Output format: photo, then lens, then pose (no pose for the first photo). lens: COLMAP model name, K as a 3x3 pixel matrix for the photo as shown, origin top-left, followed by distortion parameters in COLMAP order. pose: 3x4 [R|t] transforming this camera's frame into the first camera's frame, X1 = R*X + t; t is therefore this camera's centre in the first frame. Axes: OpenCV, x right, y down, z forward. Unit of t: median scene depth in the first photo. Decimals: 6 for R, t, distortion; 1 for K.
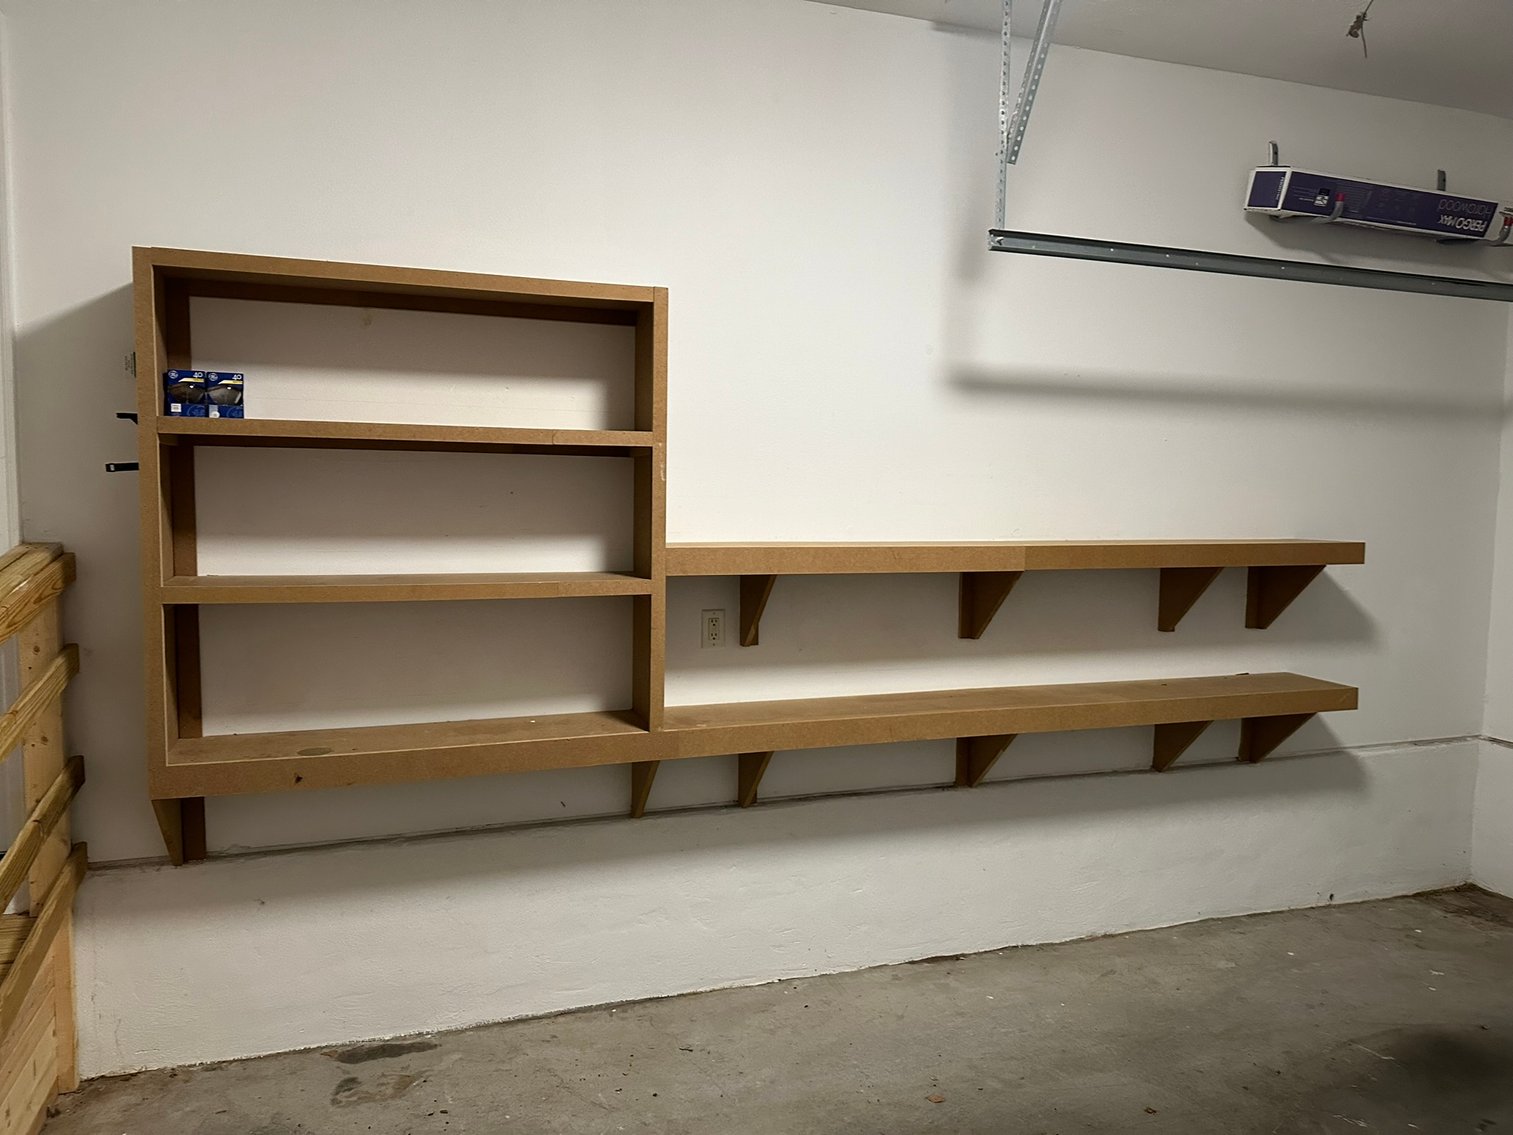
lens RADIAL K [[1070.4, 0, 757.2], [0, 1070.4, 575.1], [0, 0, 1]] dist [0.039044, -0.037595]
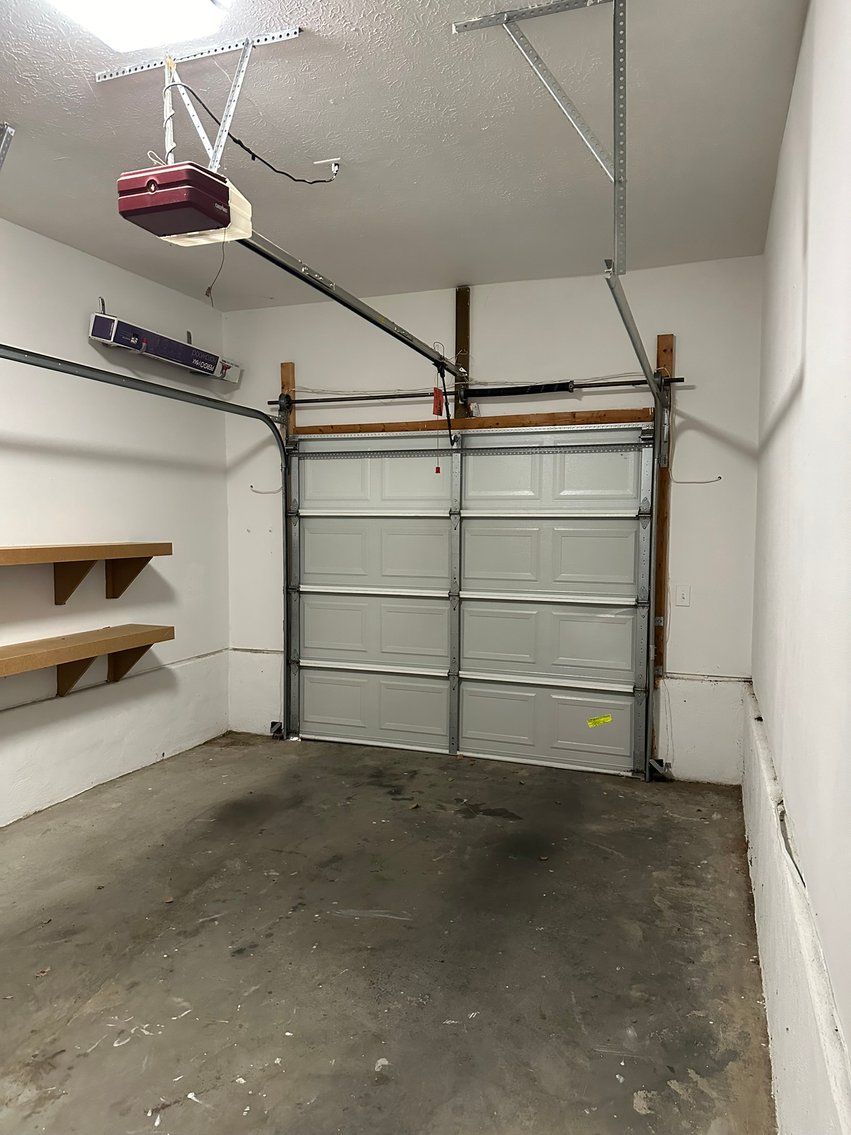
lens RADIAL K [[803.0, 0, 433.1], [0, 803.0, 566.6], [0, 0, 1]] dist [0.039044, -0.037595]
pose [[0.624049, -0.051846, 0.779663, -0.189983], [0.064427, 0.997813, 0.014785, 0.016483], [-0.778725, 0.041004, 0.626024, -0.138594]]
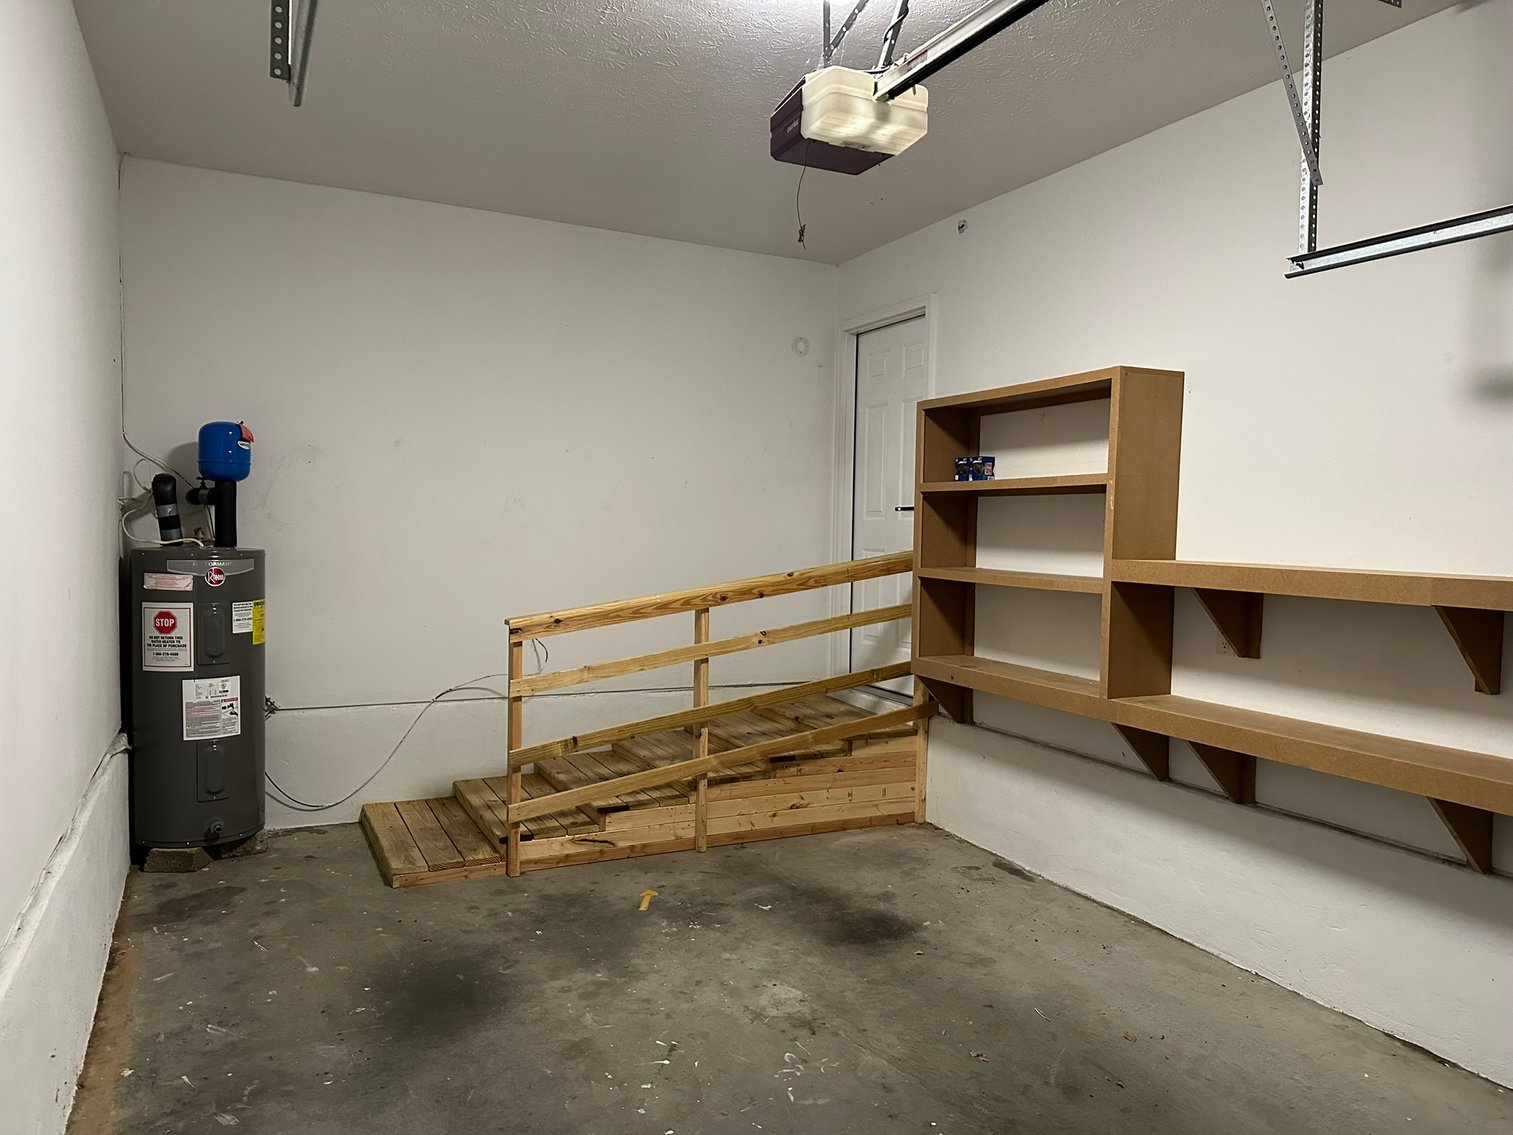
lens RADIAL K [[1070.4, 0, 754.7], [0, 1070.4, 603.4], [0, 0, 1]] dist [0.039044, -0.037595]
pose [[0.112333, 0.064248, -0.991591, 0.928016], [-0.093664, 0.994149, 0.053803, -0.001869], [0.989246, 0.086832, 0.117694, 0.317189]]
